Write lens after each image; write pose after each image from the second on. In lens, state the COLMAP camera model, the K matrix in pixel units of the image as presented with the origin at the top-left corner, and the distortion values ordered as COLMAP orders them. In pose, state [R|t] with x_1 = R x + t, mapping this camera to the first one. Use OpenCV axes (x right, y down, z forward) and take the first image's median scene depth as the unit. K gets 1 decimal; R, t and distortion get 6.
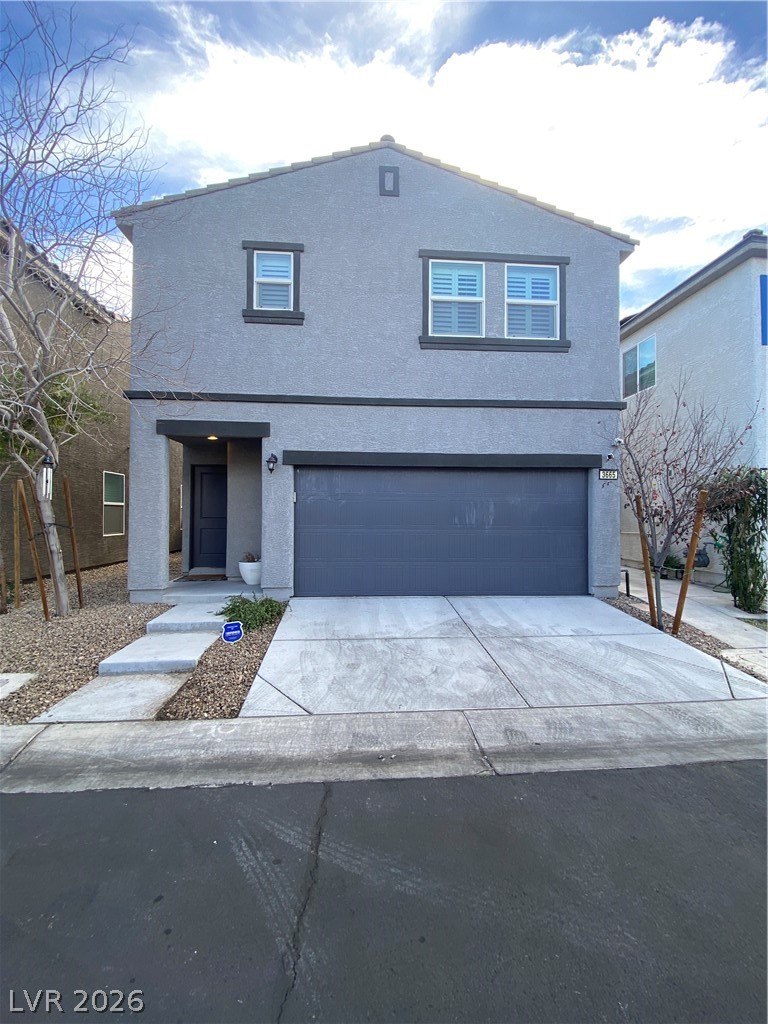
lens RADIAL K [[412.1, 0, 384.0], [0, 412.1, 512.0], [0, 0, 1]] dist [0.022006, -0.024035]
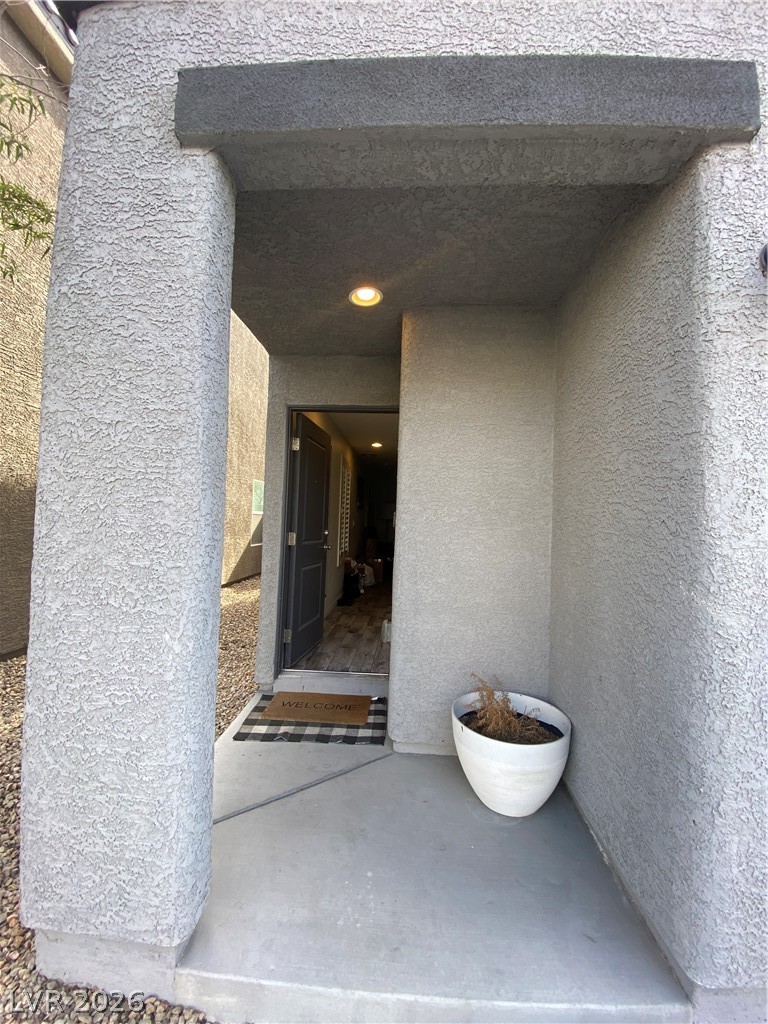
lens RADIAL K [[412.1, 0, 384.0], [0, 412.1, 512.0], [0, 0, 1]] dist [0.022006, -0.024035]
pose [[0.990569, 0.016434, -0.136024, -0.410718], [-0.020589, 0.999362, -0.029196, -0.008494], [0.135457, 0.031721, 0.990275, 0.805076]]
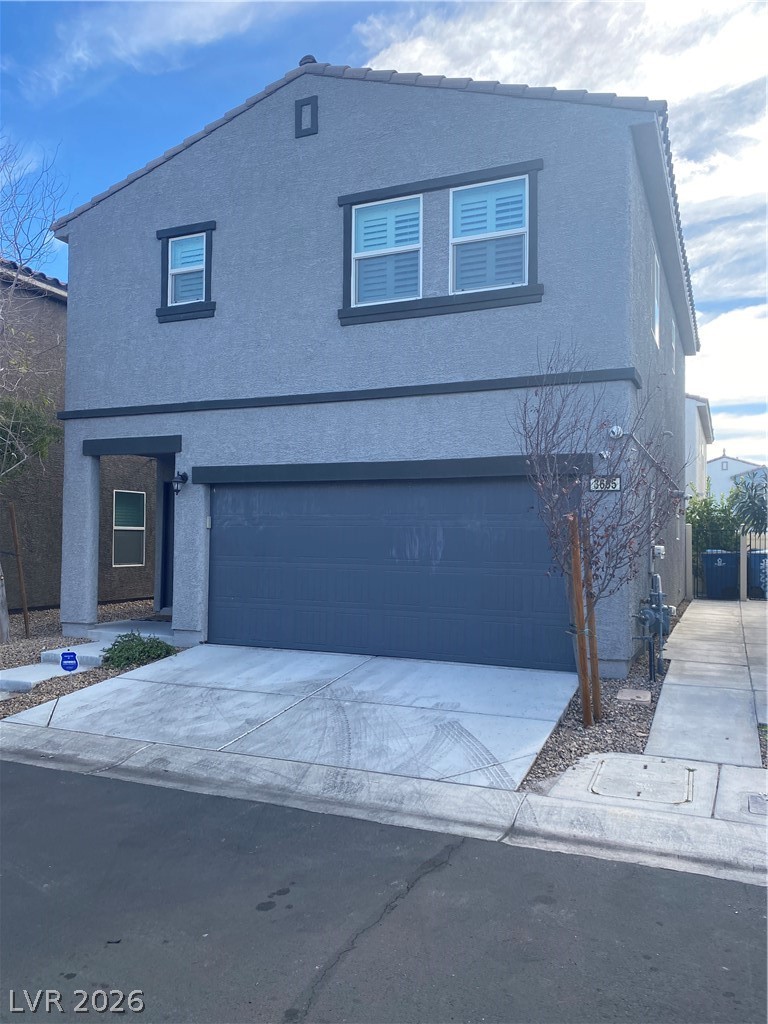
lens RADIAL K [[776.5, 0, 386.5], [0, 776.5, 517.8], [0, 0, 1]] dist [0.055957, -0.098219]
pose [[0.884773, -0.007706, -0.465959, 0.843983], [-0.003365, 0.999732, -0.022923, -0.010221], [0.466011, 0.021849, 0.884509, -0.223708]]
